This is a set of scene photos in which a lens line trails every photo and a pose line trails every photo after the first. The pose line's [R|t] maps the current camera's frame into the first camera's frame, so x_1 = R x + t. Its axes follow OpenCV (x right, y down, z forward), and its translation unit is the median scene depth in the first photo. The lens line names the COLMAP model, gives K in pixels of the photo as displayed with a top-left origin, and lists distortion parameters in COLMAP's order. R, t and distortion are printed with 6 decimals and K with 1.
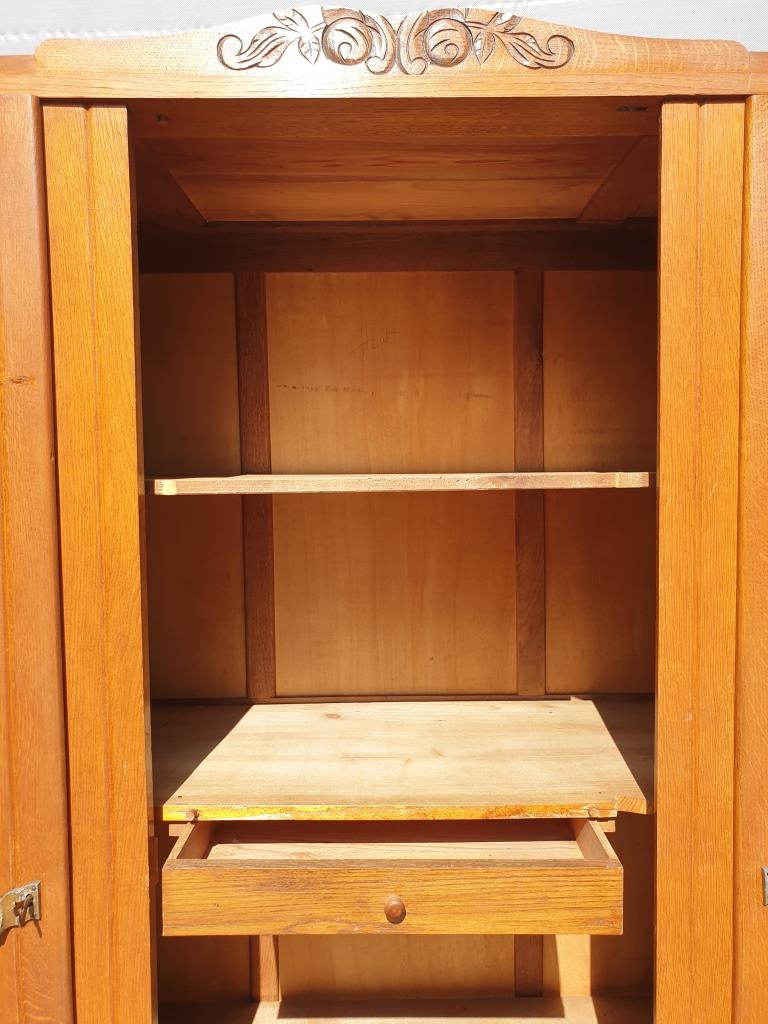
lens RADIAL K [[810.4, 0, 389.5], [0, 810.4, 514.6], [0, 0, 1]] dist [0.019521, 0.005063]
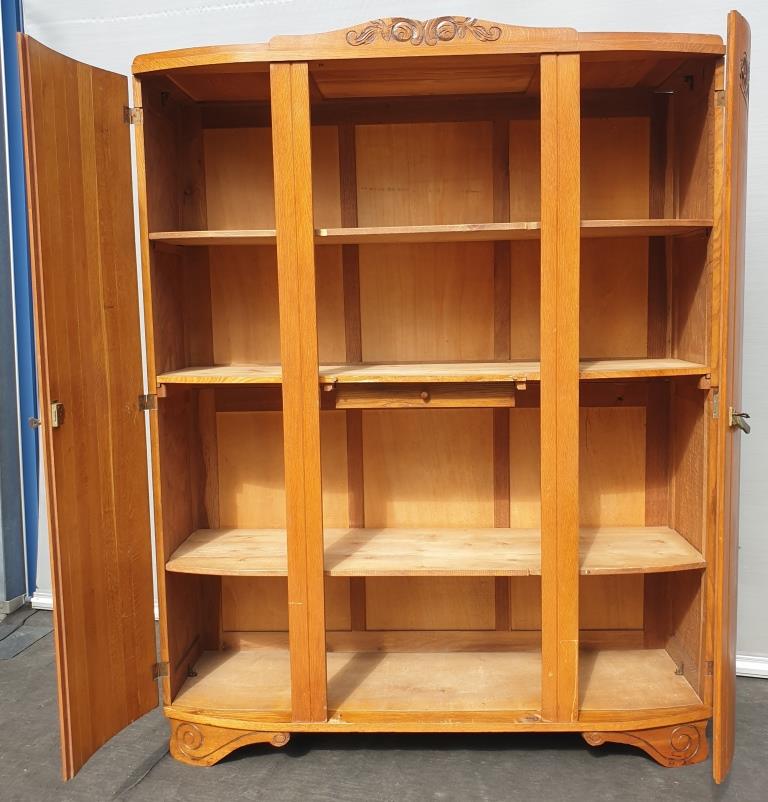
lens RADIAL K [[876.4, 0, 383.3], [0, 876.4, 392.4], [0, 0, 1]] dist [0.073159, -0.187275]
pose [[0.998376, -0.005129, -0.056730, 0.030148], [0.008032, 0.998663, 0.051066, 0.307785], [0.056392, -0.051439, 0.997083, -1.530265]]
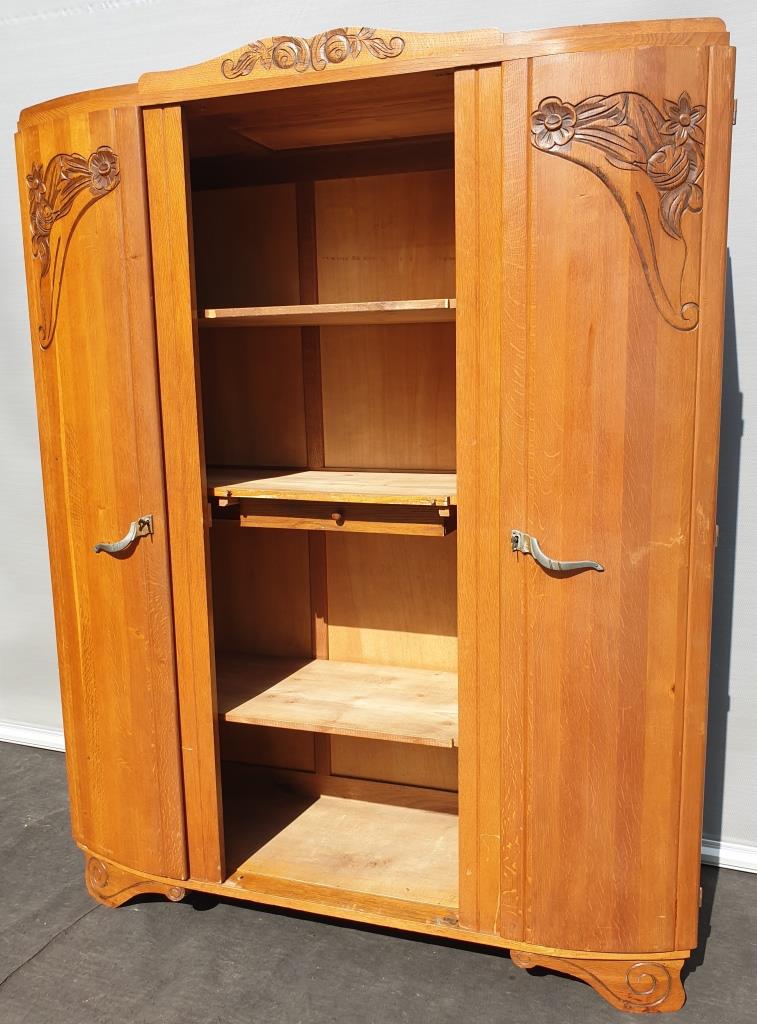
lens RADIAL K [[890.3, 0, 406.6], [0, 890.3, 527.1], [0, 0, 1]] dist [-0.030813, 0.077724]
pose [[0.945586, 0.051583, -0.321257, 0.878880], [-0.013169, 0.992611, 0.120619, 0.212743], [0.325106, -0.109825, 0.939279, -0.863021]]
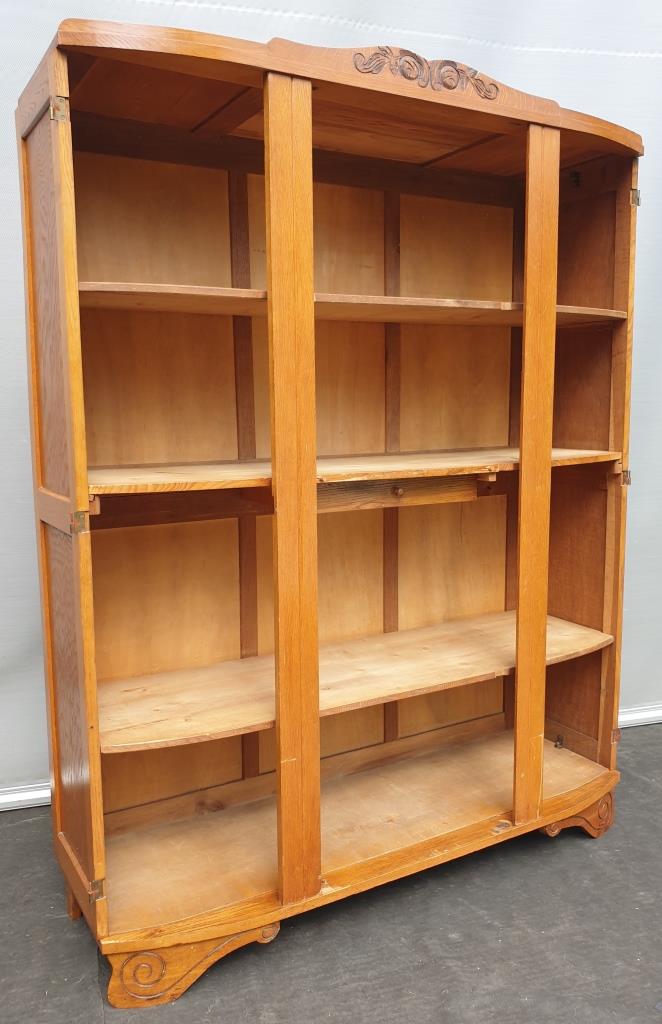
lens RADIAL K [[855.5, 0, 327.8], [0, 855.5, 497.0], [0, 0, 1]] dist [0.013497, 0.004690]
pose [[0.870698, -0.058460, 0.488332, -1.284936], [0.026942, 0.997089, 0.071329, 0.296137], [-0.491080, -0.048949, 0.869738, -0.747781]]
